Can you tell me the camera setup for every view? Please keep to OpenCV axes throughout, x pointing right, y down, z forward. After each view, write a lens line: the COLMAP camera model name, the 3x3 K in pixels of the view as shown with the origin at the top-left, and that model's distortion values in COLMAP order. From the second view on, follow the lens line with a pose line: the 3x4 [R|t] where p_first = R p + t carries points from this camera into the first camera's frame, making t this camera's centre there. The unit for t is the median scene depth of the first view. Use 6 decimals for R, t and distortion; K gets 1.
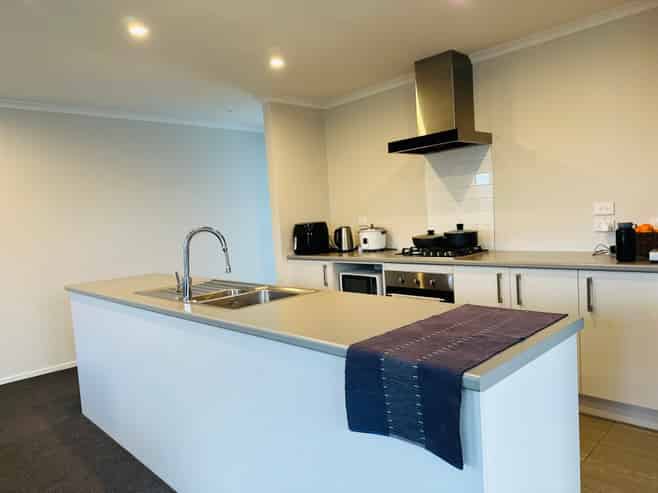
lens RADIAL K [[459.2, 0, 329.0], [0, 459.2, 246.5], [0, 0, 1]] dist [0.001747, -0.000601]
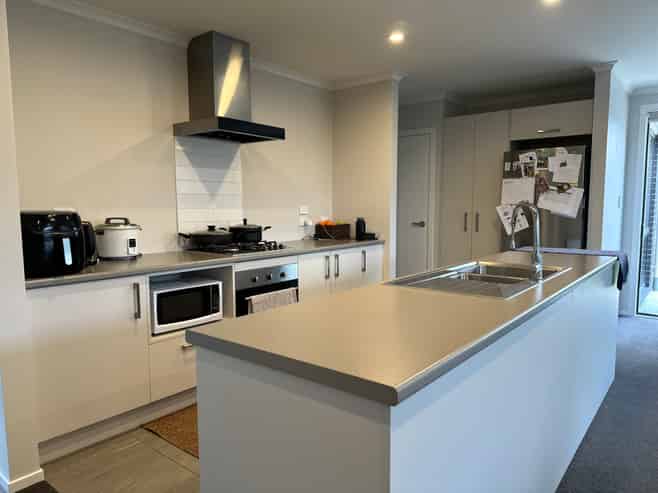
lens RADIAL K [[459.2, 0, 329.0], [0, 459.2, 246.5], [0, 0, 1]] dist [0.001747, -0.000601]
pose [[-0.127722, -0.011480, 0.991744, -0.674660], [0.095045, 0.995189, 0.023760, 0.003910], [-0.987245, 0.097295, -0.126016, 0.901001]]
